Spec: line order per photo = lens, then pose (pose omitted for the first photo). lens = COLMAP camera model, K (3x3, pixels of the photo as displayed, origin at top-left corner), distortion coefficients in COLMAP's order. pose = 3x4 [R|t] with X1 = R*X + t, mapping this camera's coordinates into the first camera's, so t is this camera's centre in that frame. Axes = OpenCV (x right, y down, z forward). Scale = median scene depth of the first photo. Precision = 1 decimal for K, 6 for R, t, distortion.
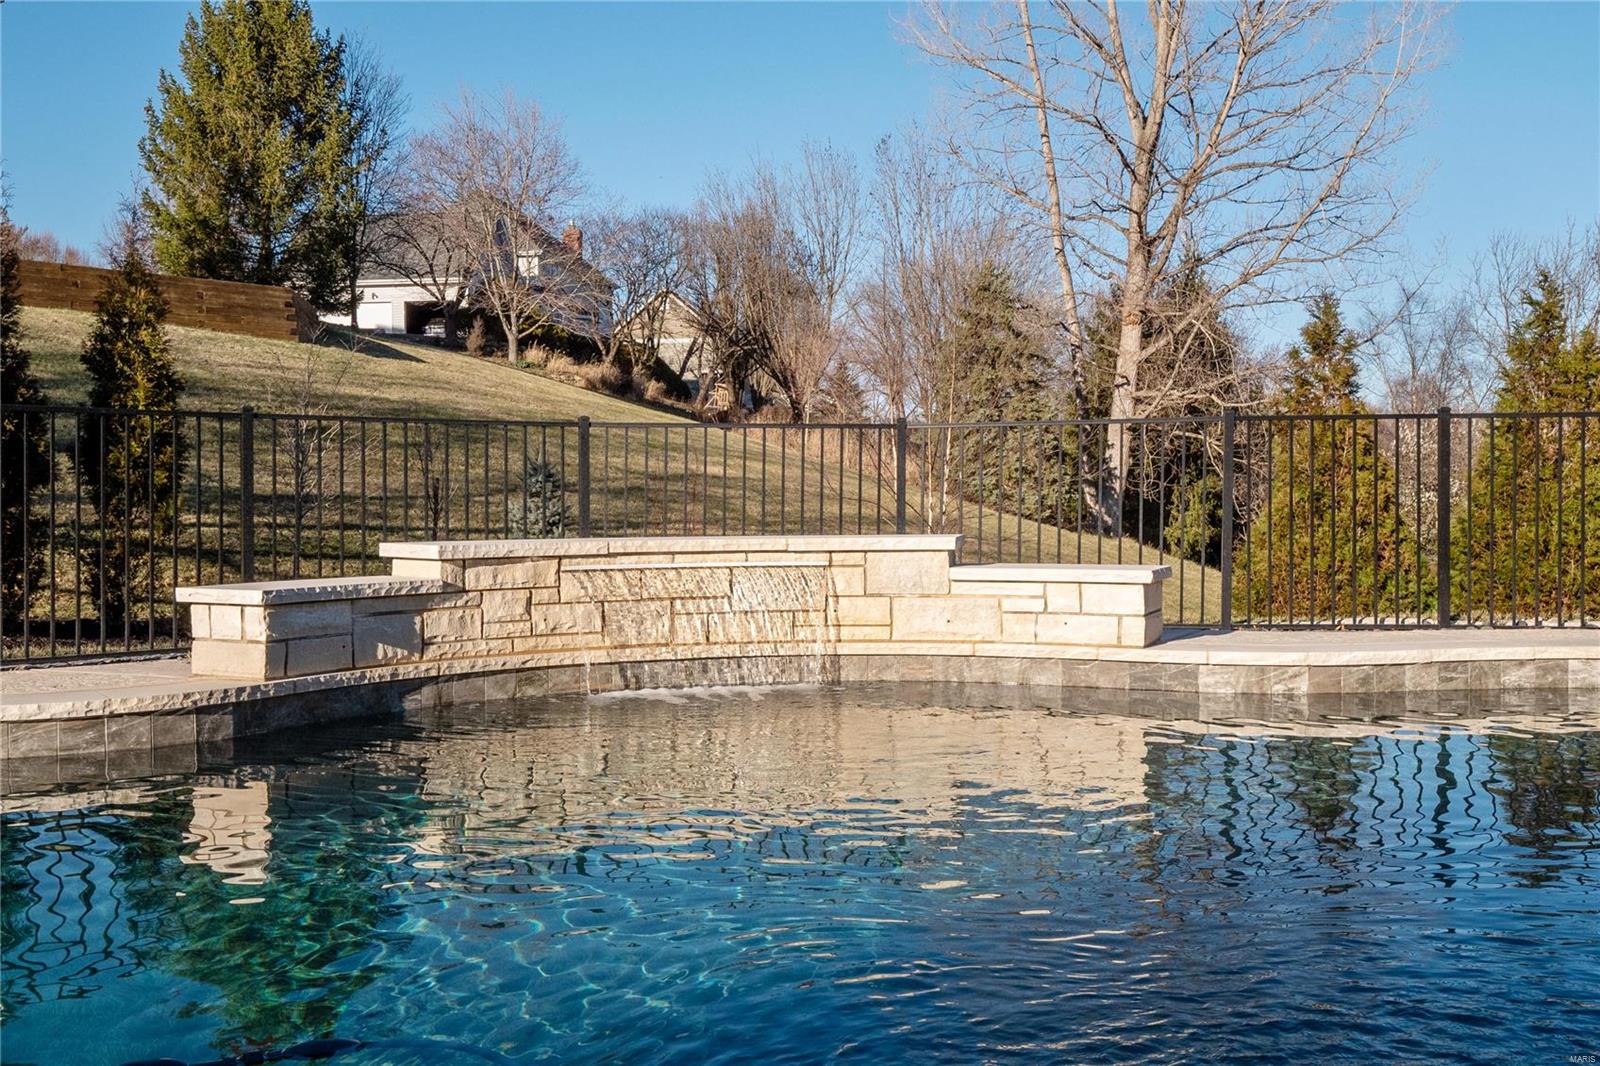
lens RADIAL K [[1531.8, 0, 831.9], [0, 1531.8, 534.6], [0, 0, 1]] dist [0.018778, 0.002302]
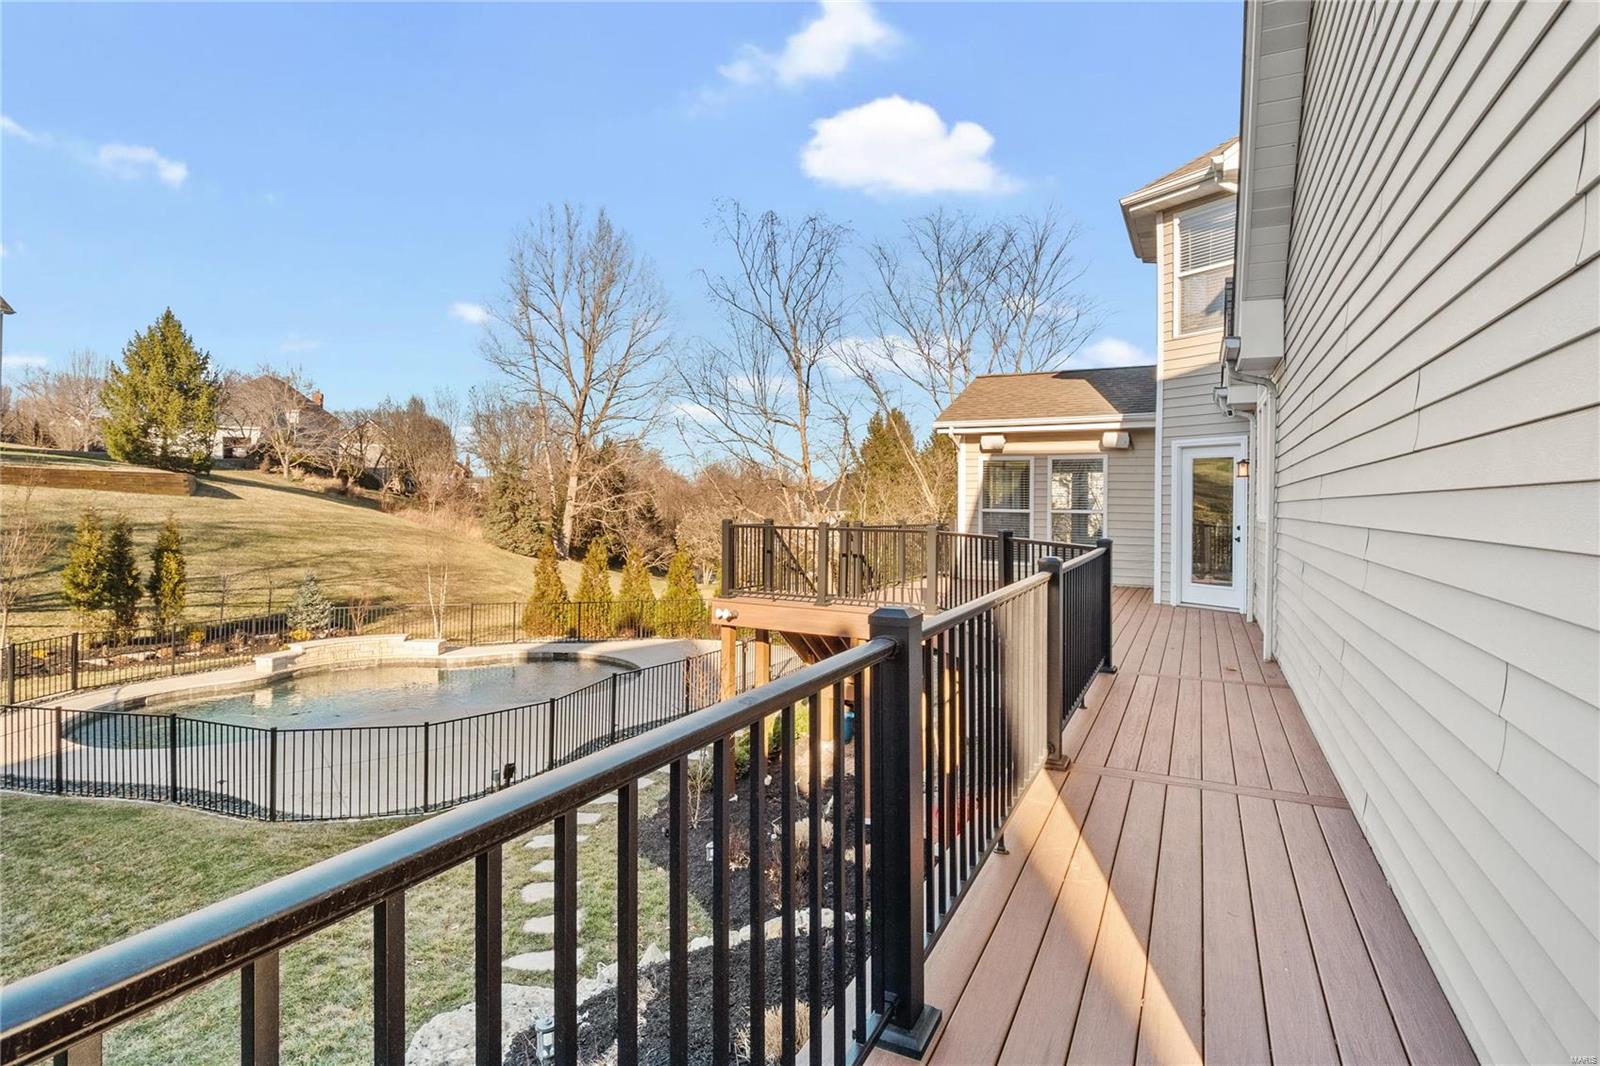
lens RADIAL K [[775.2, 0, 805.0], [0, 775.2, 497.0], [0, 0, 1]] dist [-0.000857, -0.017608]
pose [[0.919717, 0.021956, 0.391968, 0.057271], [-0.009756, 0.999405, -0.033090, -0.080820], [-0.392462, 0.026610, 0.919383, -0.414011]]
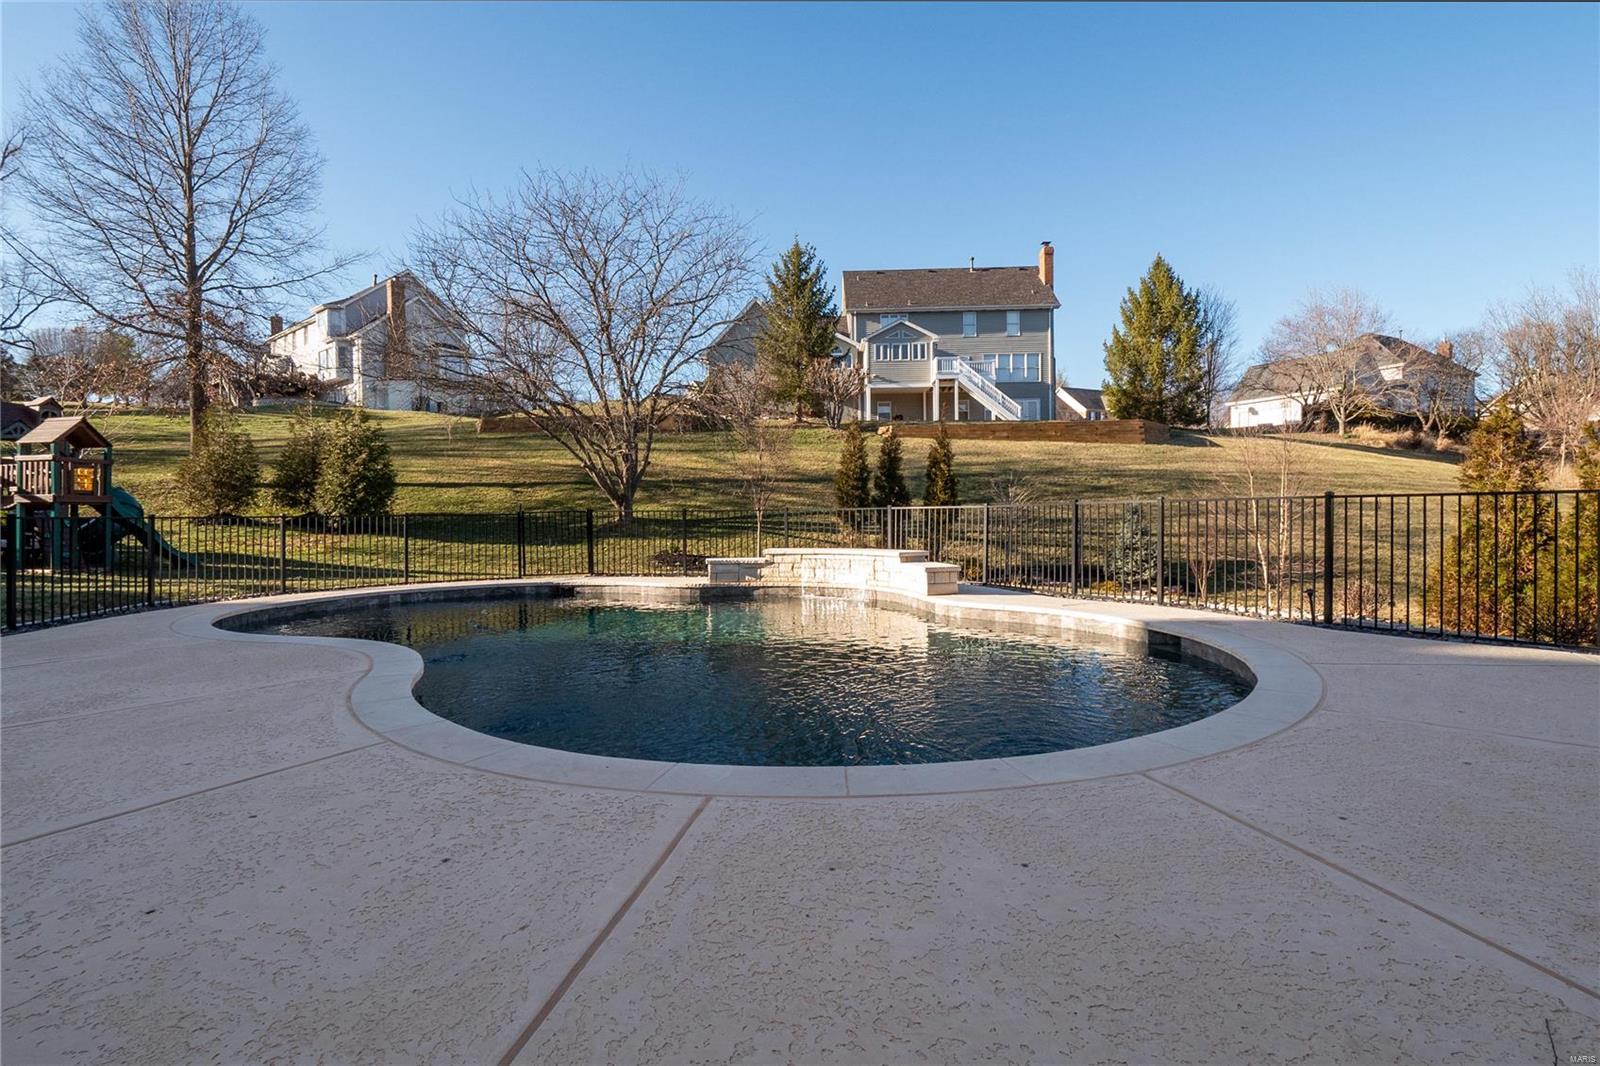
lens RADIAL K [[748.9, 0, 808.6], [0, 748.9, 537.0], [0, 0, 1]] dist [-0.013693, -0.000313]
pose [[0.570648, 0.016739, -0.821024, 0.209917], [-0.005946, 0.999850, 0.016252, -0.008952], [0.821174, -0.004392, 0.570662, 0.012191]]
